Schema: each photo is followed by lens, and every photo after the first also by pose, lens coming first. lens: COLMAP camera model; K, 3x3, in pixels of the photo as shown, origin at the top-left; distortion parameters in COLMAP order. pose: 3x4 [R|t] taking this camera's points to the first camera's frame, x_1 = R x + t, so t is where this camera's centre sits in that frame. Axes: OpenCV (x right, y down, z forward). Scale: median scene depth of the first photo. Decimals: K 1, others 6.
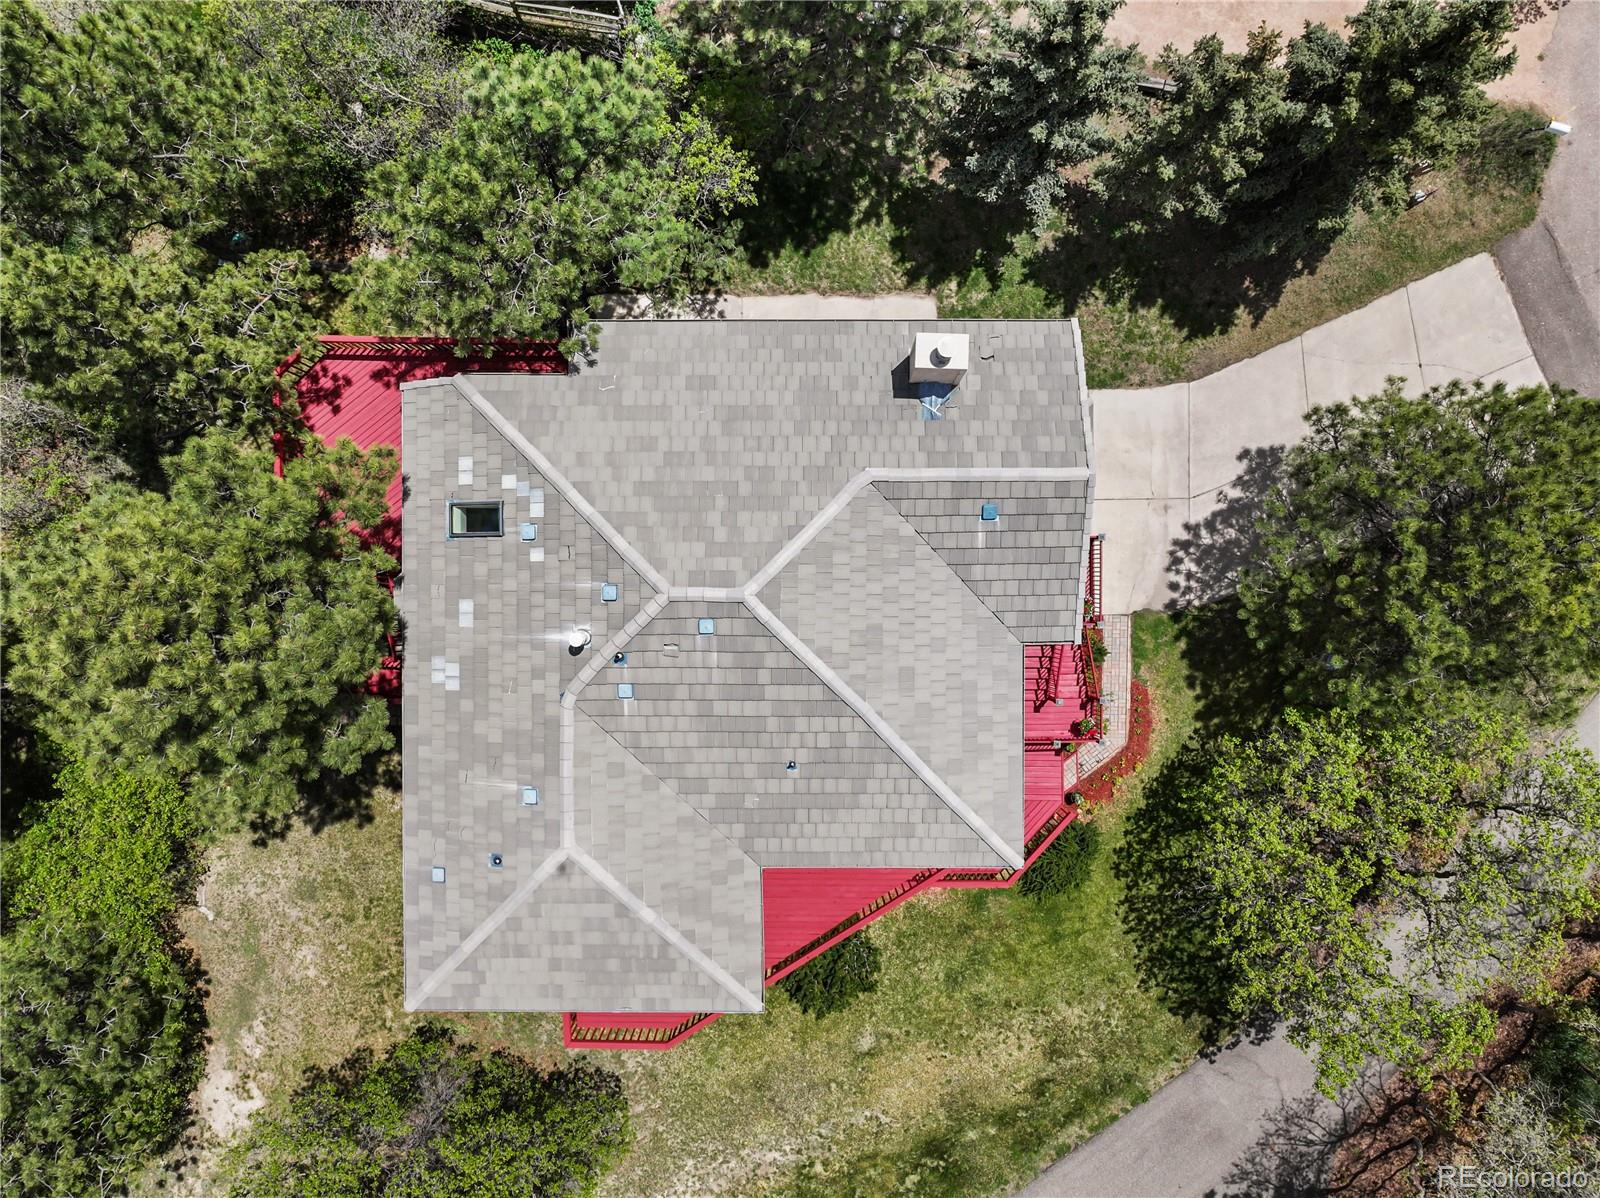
lens RADIAL K [[1120.5, 0, 800.0], [0, 1120.5, 599.0], [0, 0, 1]] dist [-0.007709, 0.022601]
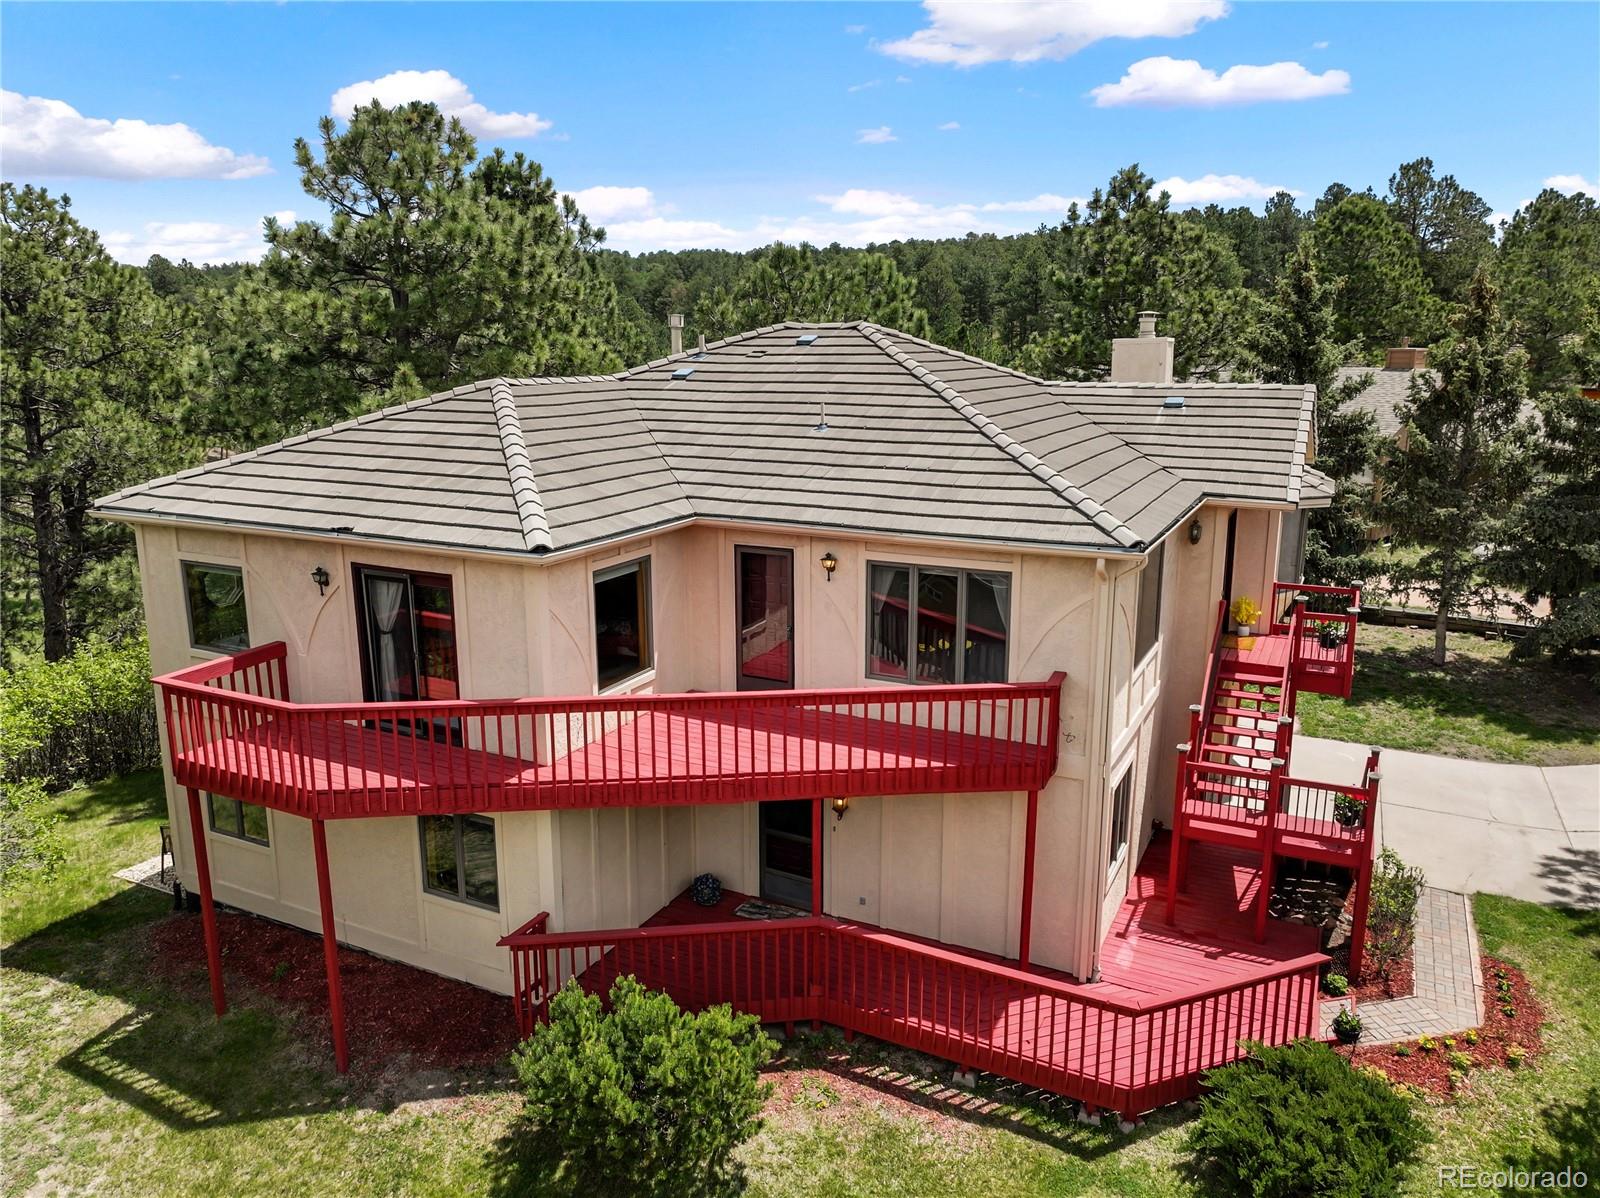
lens RADIAL K [[1120.5, 0, 800.0], [0, 1120.5, 599.0], [0, 0, 1]] dist [-0.007709, 0.022601]
pose [[0.894210, 0.096480, -0.437127, 0.229028], [-0.447629, 0.201568, -0.871205, 0.602067], [0.004057, 0.974711, 0.223431, 0.738004]]
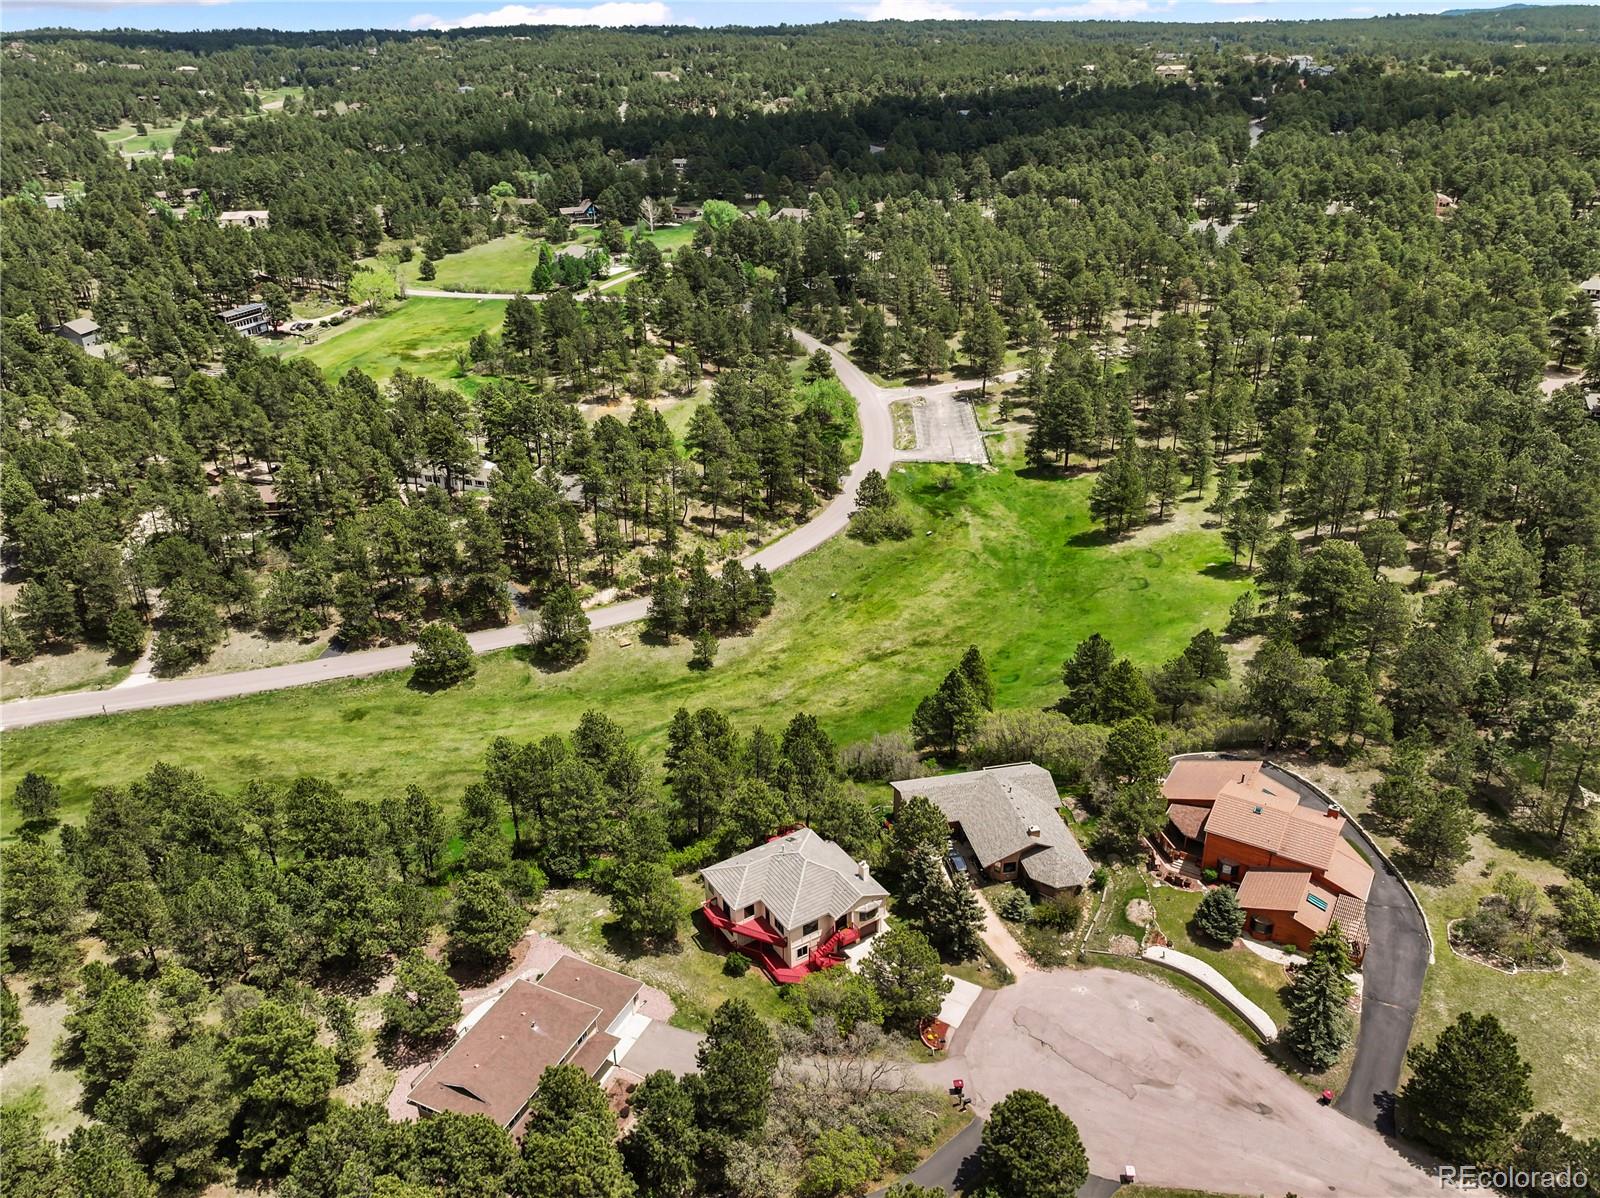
lens RADIAL K [[1120.5, 0, 800.0], [0, 1120.5, 599.0], [0, 0, 1]] dist [-0.007709, 0.022601]
pose [[0.535121, 0.349106, -0.769266, 2.709147], [-0.844482, 0.245067, -0.476228, 1.691833], [0.022268, 0.904471, 0.425954, -1.825225]]
